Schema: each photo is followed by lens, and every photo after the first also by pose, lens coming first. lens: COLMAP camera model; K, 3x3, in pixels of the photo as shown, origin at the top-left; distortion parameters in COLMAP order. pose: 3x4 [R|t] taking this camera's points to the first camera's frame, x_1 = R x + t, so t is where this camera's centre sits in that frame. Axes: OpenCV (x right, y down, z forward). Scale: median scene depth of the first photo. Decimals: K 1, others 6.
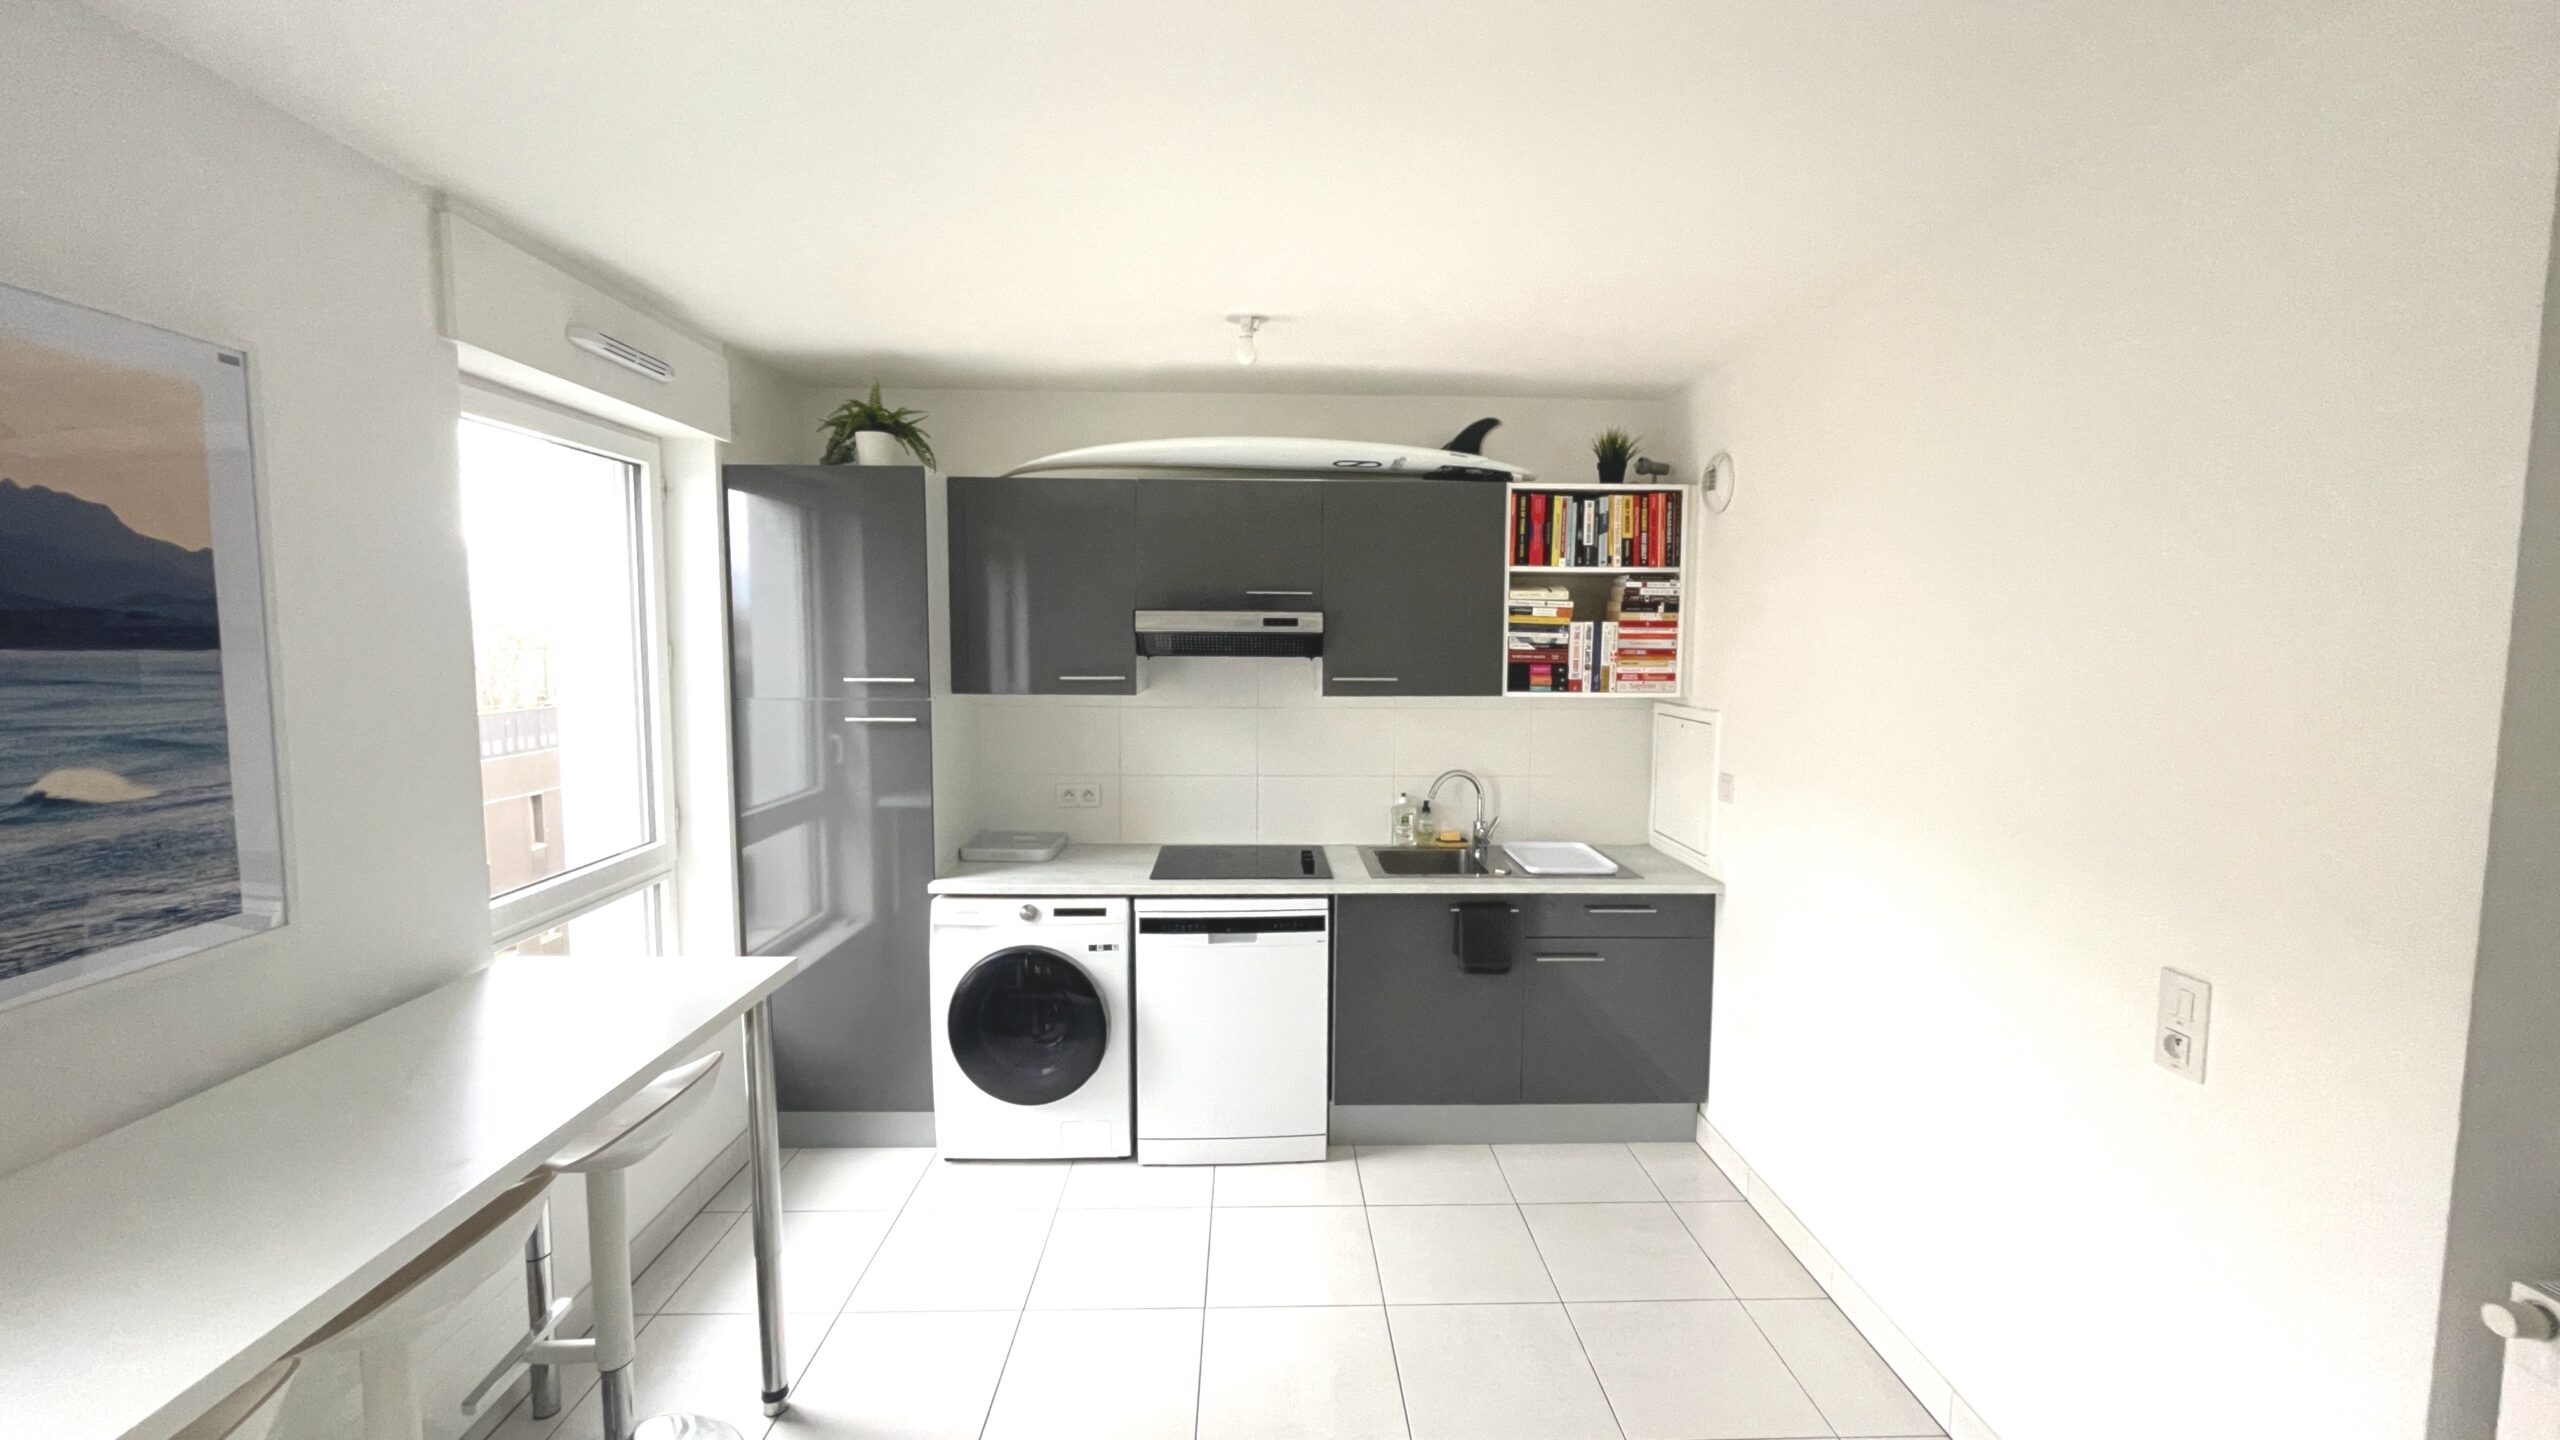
lens RADIAL K [[1031.4, 0, 1280.0], [0, 1031.4, 720.0], [0, 0, 1]] dist [0.000530, -0.000493]
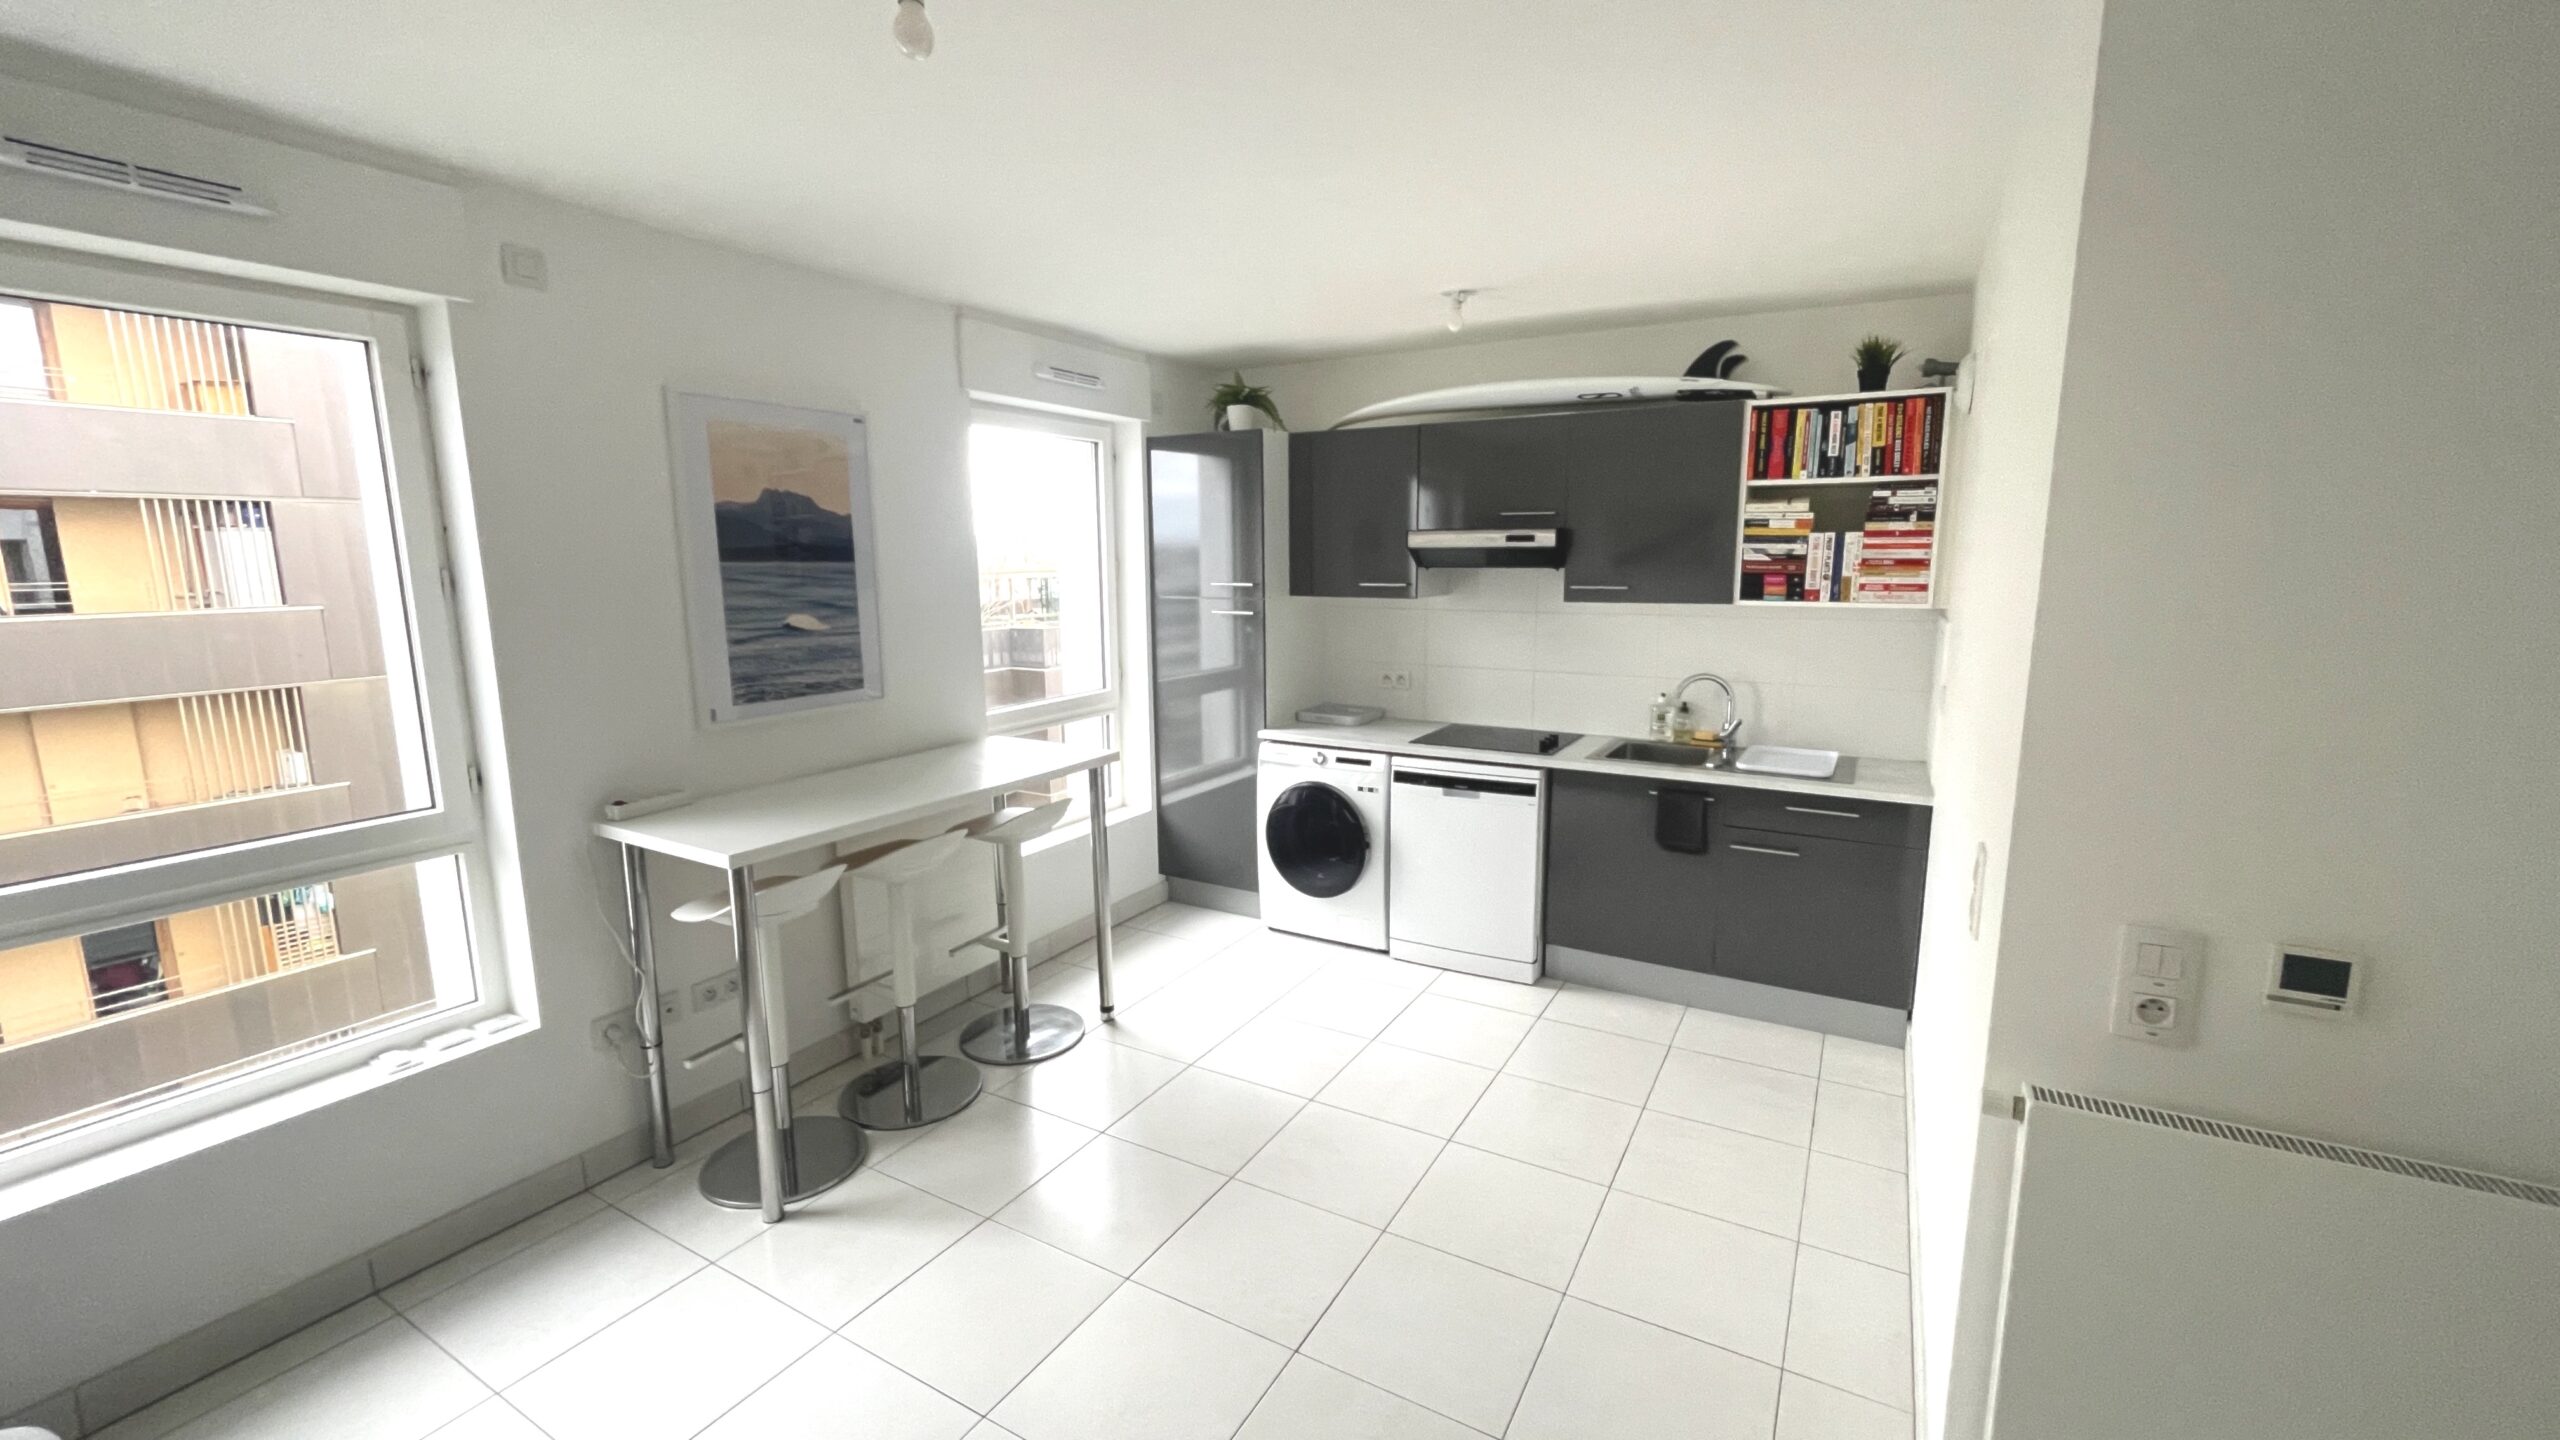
lens RADIAL K [[1031.4, 0, 1280.0], [0, 1031.4, 720.0], [0, 0, 1]] dist [0.000530, -0.000493]
pose [[0.852084, 0.074339, -0.518099, 0.380885], [-0.033058, 0.995530, 0.088474, 0.017348], [0.522360, -0.058260, 0.850732, -0.164351]]
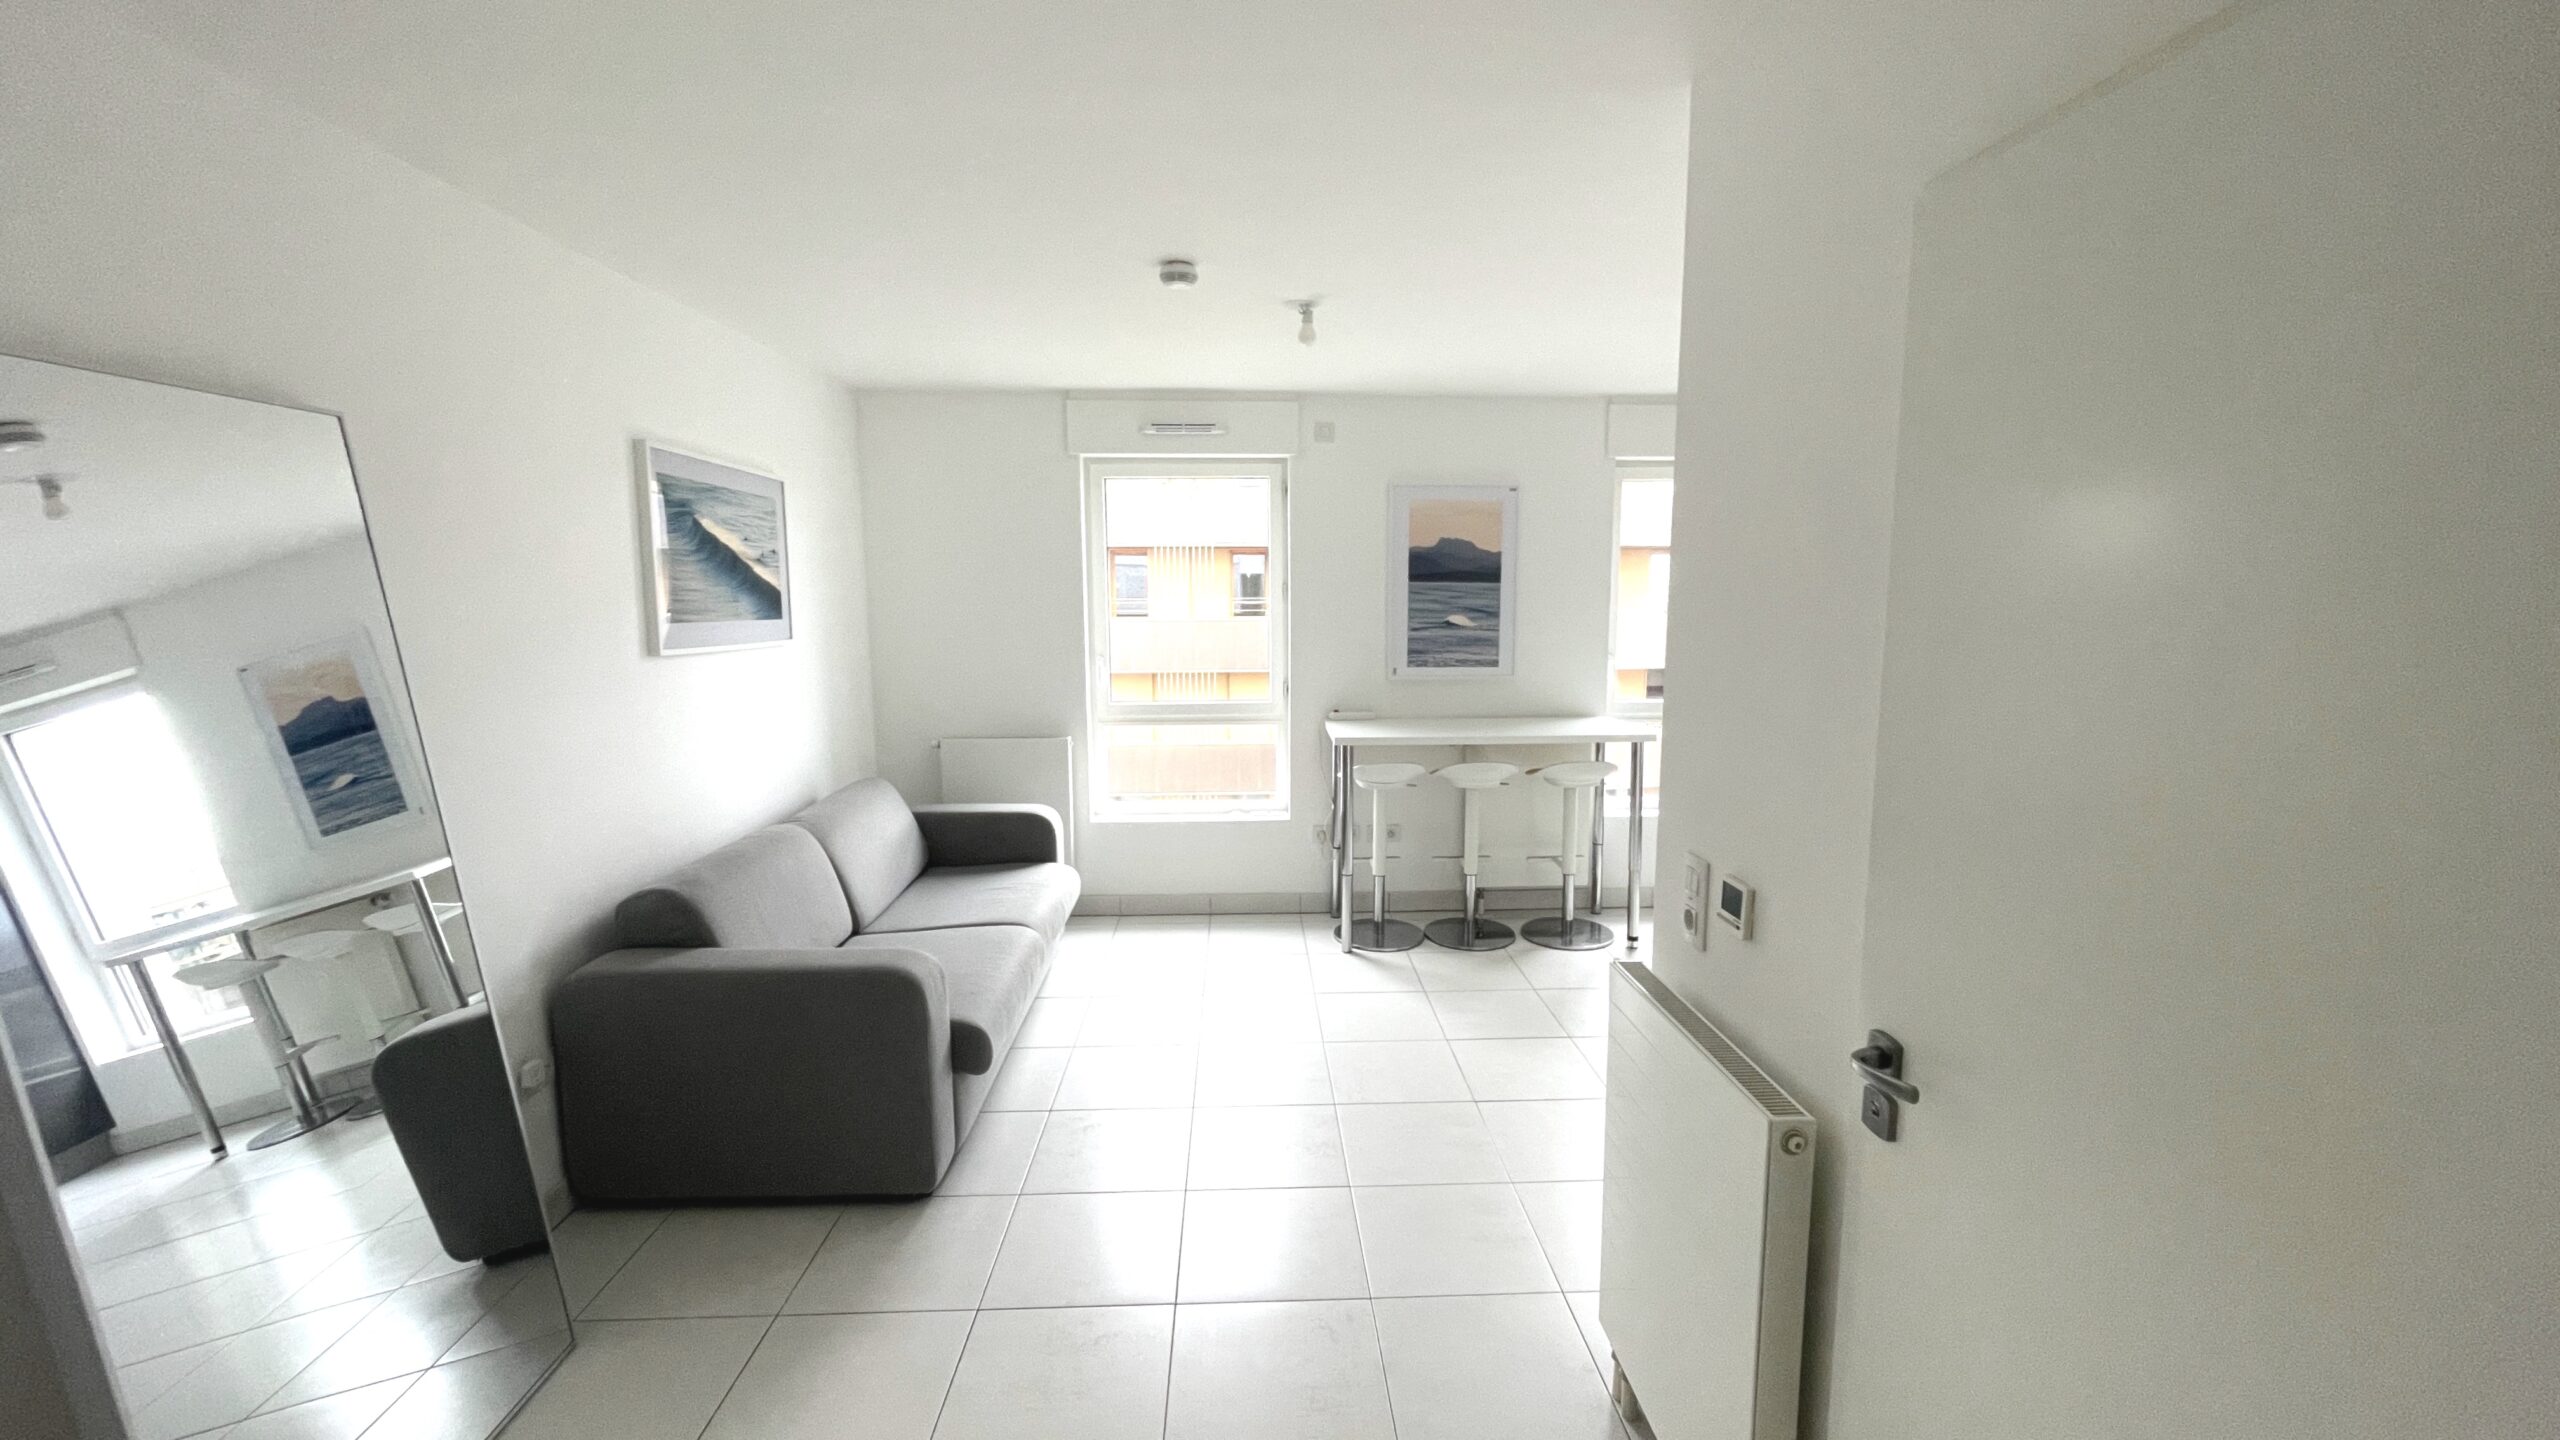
lens RADIAL K [[1031.4, 0, 1280.0], [0, 1031.4, 720.0], [0, 0, 1]] dist [0.000530, -0.000493]
pose [[0.011749, 0.124074, -0.992203, 0.996788], [-0.079724, 0.989229, 0.122758, 0.006521], [0.996748, 0.077660, 0.021514, 0.131089]]
